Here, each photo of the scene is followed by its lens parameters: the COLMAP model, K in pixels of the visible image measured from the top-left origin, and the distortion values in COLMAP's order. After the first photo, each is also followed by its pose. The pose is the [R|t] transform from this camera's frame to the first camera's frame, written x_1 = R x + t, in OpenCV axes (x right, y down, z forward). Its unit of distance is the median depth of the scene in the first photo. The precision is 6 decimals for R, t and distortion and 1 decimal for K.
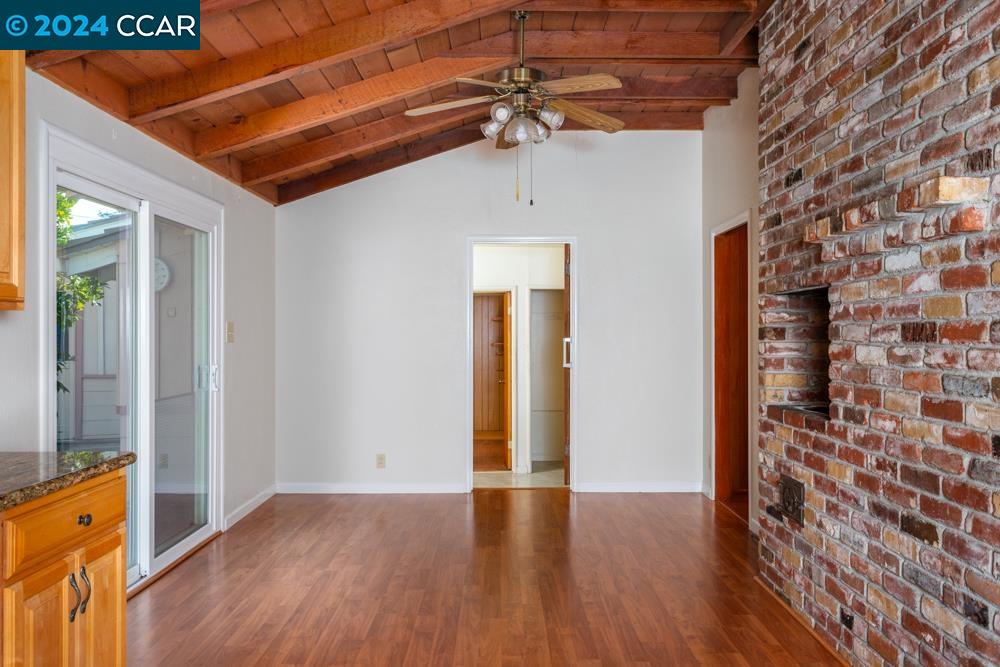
lens RADIAL K [[753.3, 0, 508.9], [0, 753.3, 328.9], [0, 0, 1]] dist [0.001964, 0.000192]
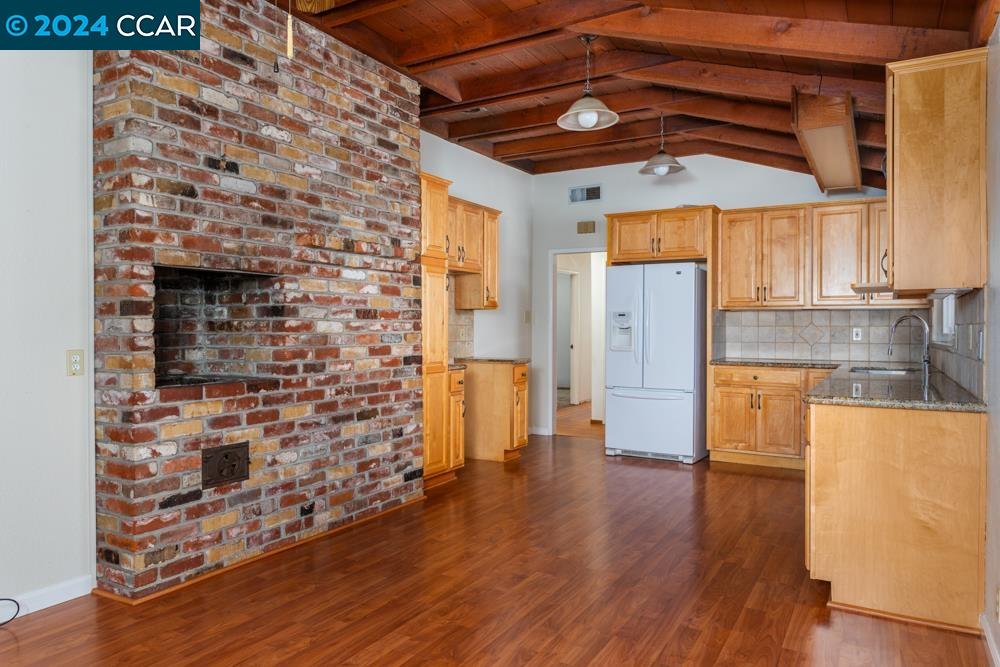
lens RADIAL K [[658.1, 0, 503.0], [0, 658.1, 329.0], [0, 0, 1]] dist [-0.000294, 0.001074]
pose [[-0.860747, 0.000125, 0.509034, -0.514253], [-0.003797, 0.999971, -0.006666, 0.043674], [-0.509019, -0.007670, -0.860721, 1.872348]]
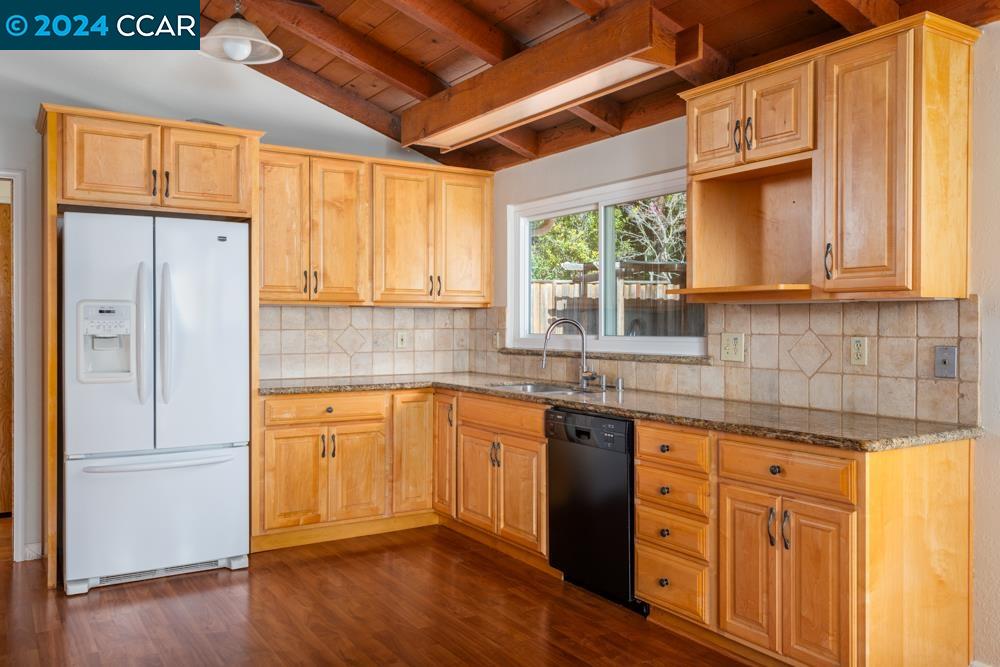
lens RADIAL K [[807.9, 0, 507.0], [0, 807.9, 332.7], [0, 0, 1]] dist [0.017213, -0.002690]
pose [[-0.850747, 0.010824, -0.525464, 0.357961], [0.006270, 0.999926, 0.010445, 0.007978], [0.525538, 0.005592, -0.850752, 1.331750]]
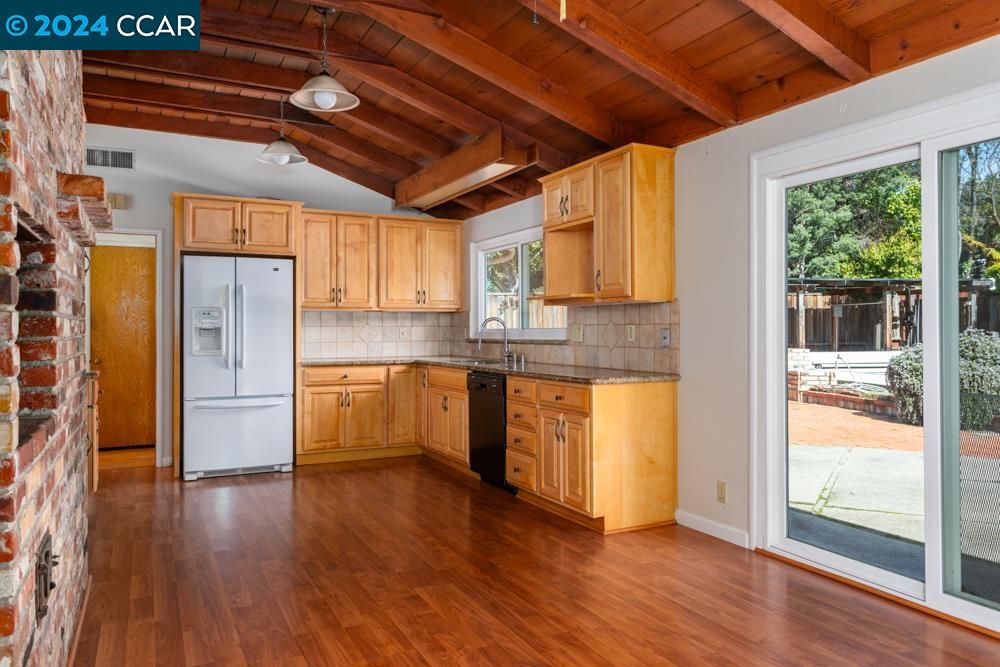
lens RADIAL K [[695.1, 0, 504.2], [0, 695.1, 329.8], [0, 0, 1]] dist [0.002871, 0.006780]
pose [[-0.895330, 0.006863, -0.445350, 0.340315], [0.009651, 0.999945, -0.003994, 0.042560], [0.445298, -0.007874, -0.895348, 1.933240]]
